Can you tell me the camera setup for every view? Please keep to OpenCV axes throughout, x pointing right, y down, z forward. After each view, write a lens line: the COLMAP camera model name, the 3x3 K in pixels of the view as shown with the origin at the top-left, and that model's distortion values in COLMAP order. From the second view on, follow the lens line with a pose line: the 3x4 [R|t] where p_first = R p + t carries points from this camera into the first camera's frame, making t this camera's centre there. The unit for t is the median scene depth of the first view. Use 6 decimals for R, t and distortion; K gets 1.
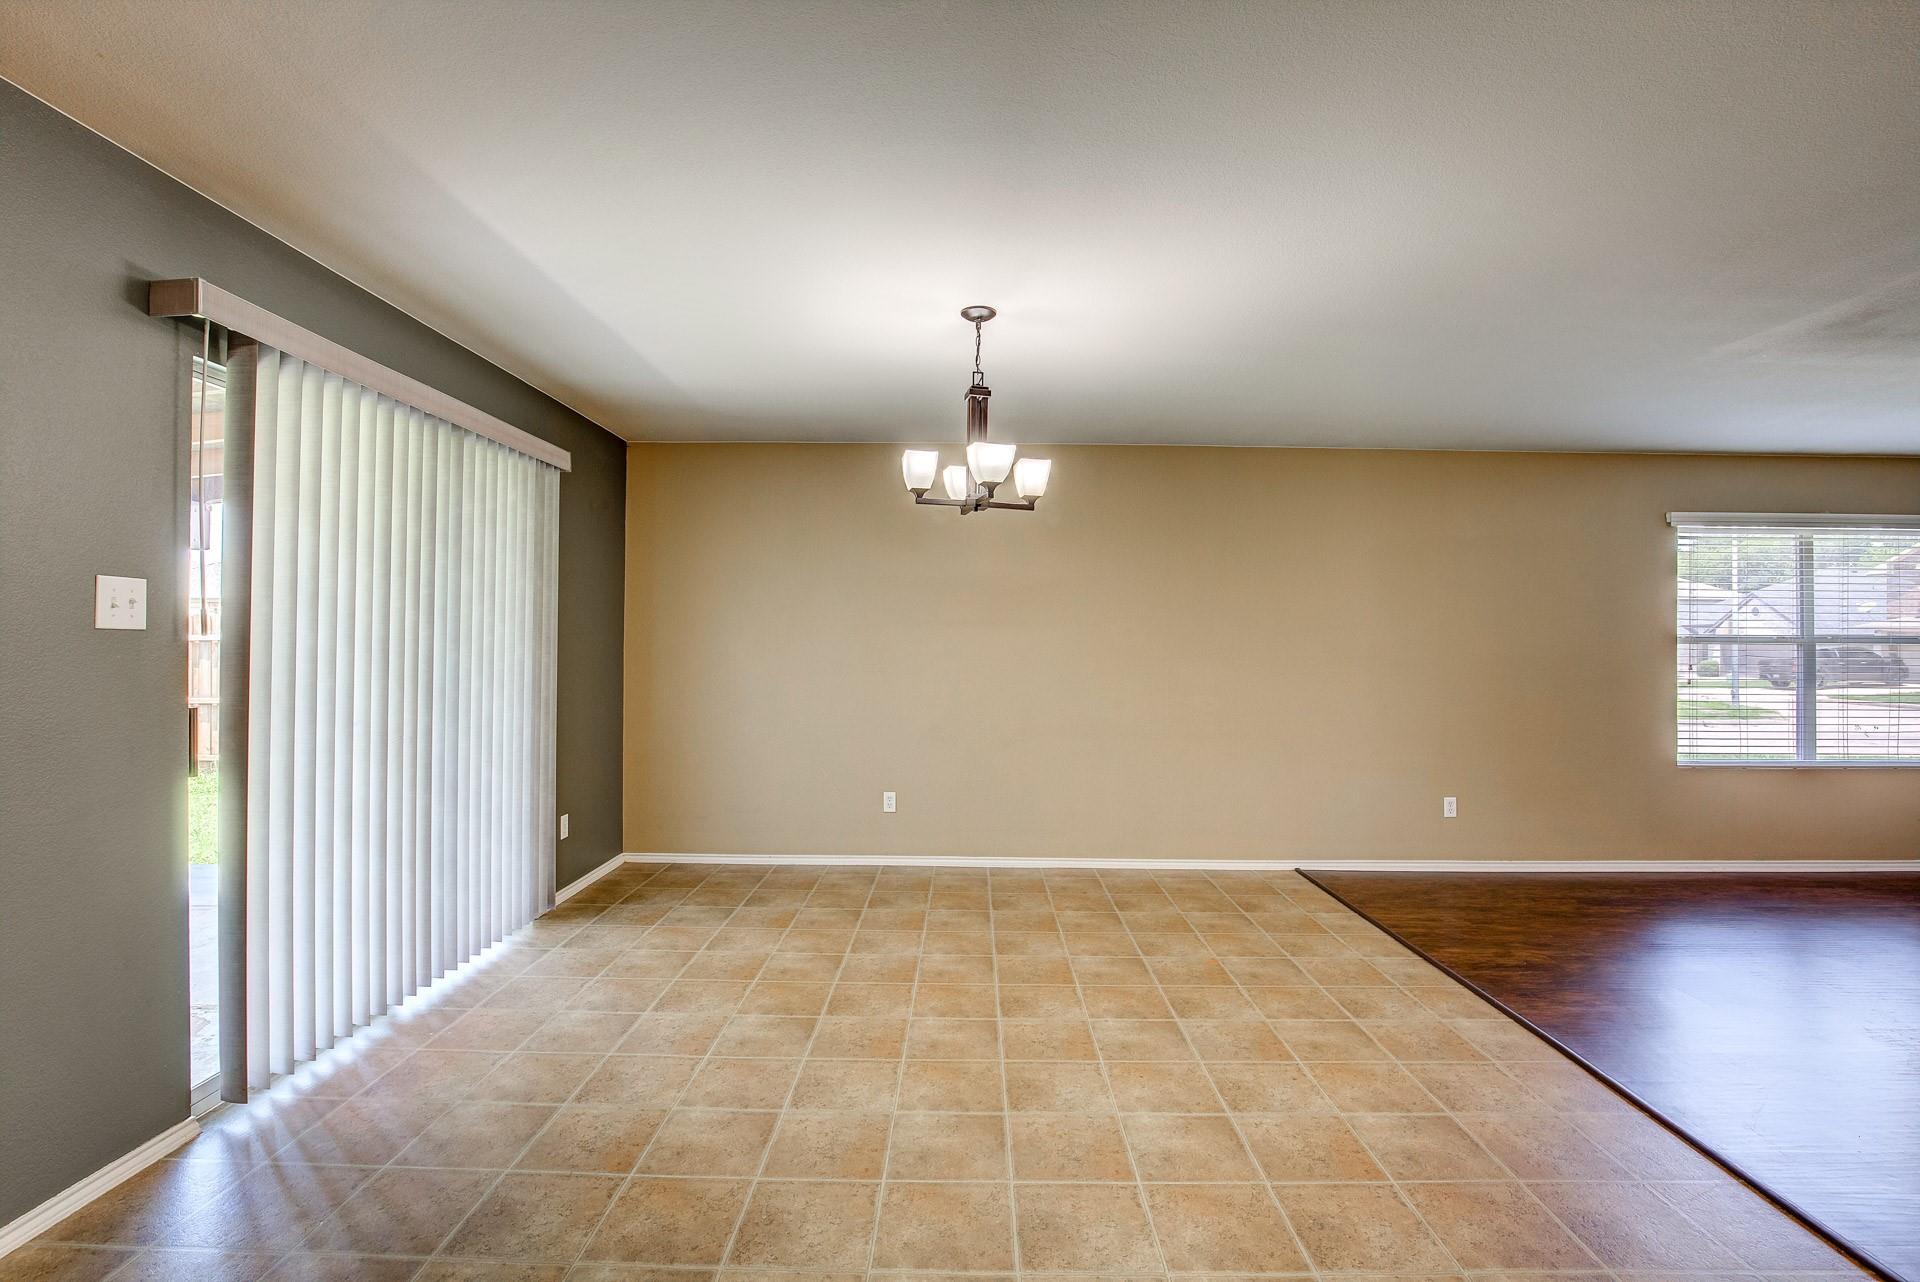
lens RADIAL K [[882.3, 0, 924.8], [0, 882.3, 638.4], [0, 0, 1]] dist [-0.000431, 0.000772]
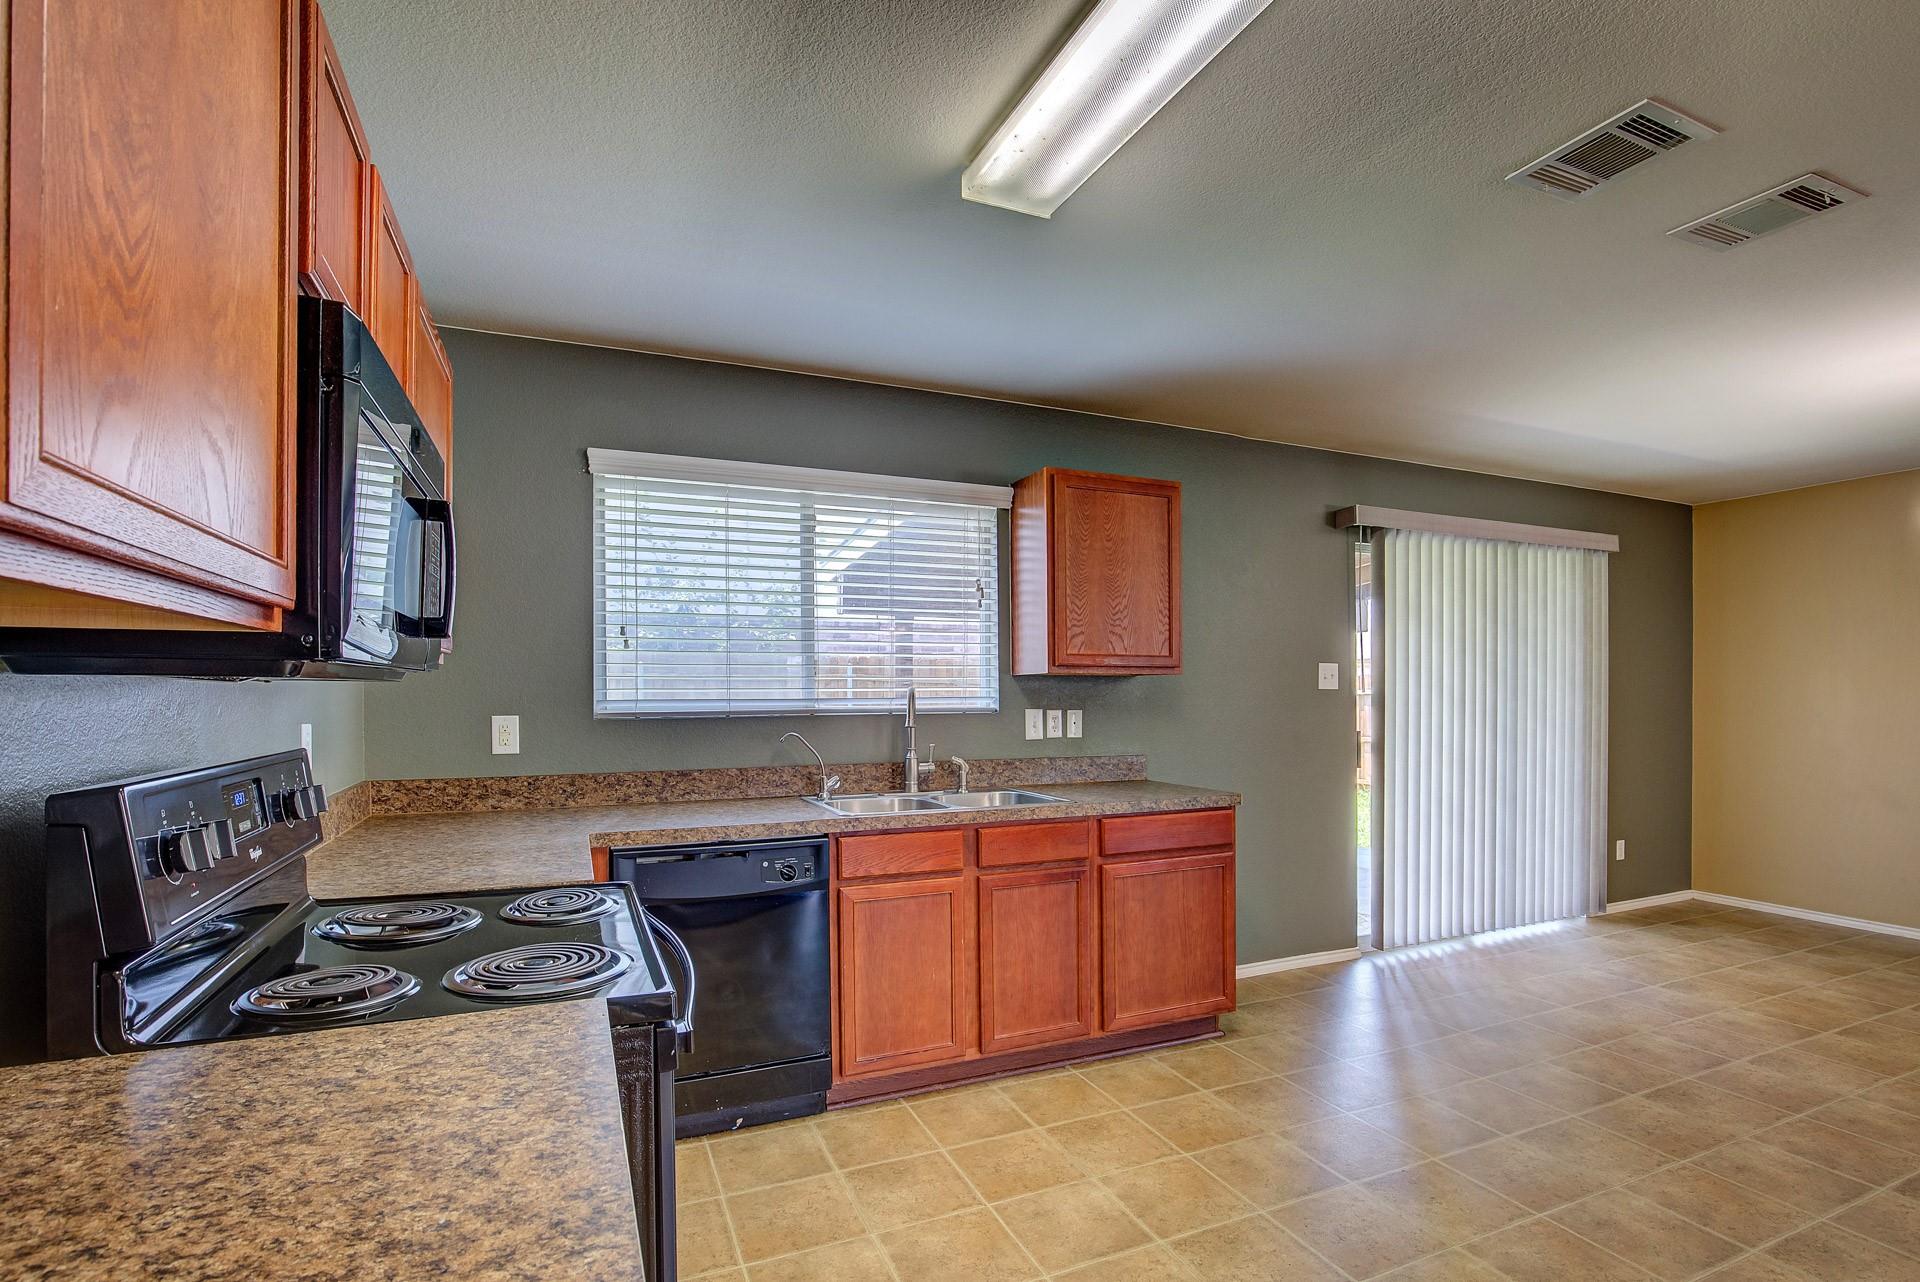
lens RADIAL K [[905.0, 0, 958.0], [0, 905.0, 699.4], [0, 0, 1]] dist [-0.030525, -0.000448]
pose [[0.438261, -0.002832, -0.898843, 0.395267], [0.009598, 0.999953, 0.001530, 0.001736], [0.898797, -0.009297, 0.438267, -0.457914]]
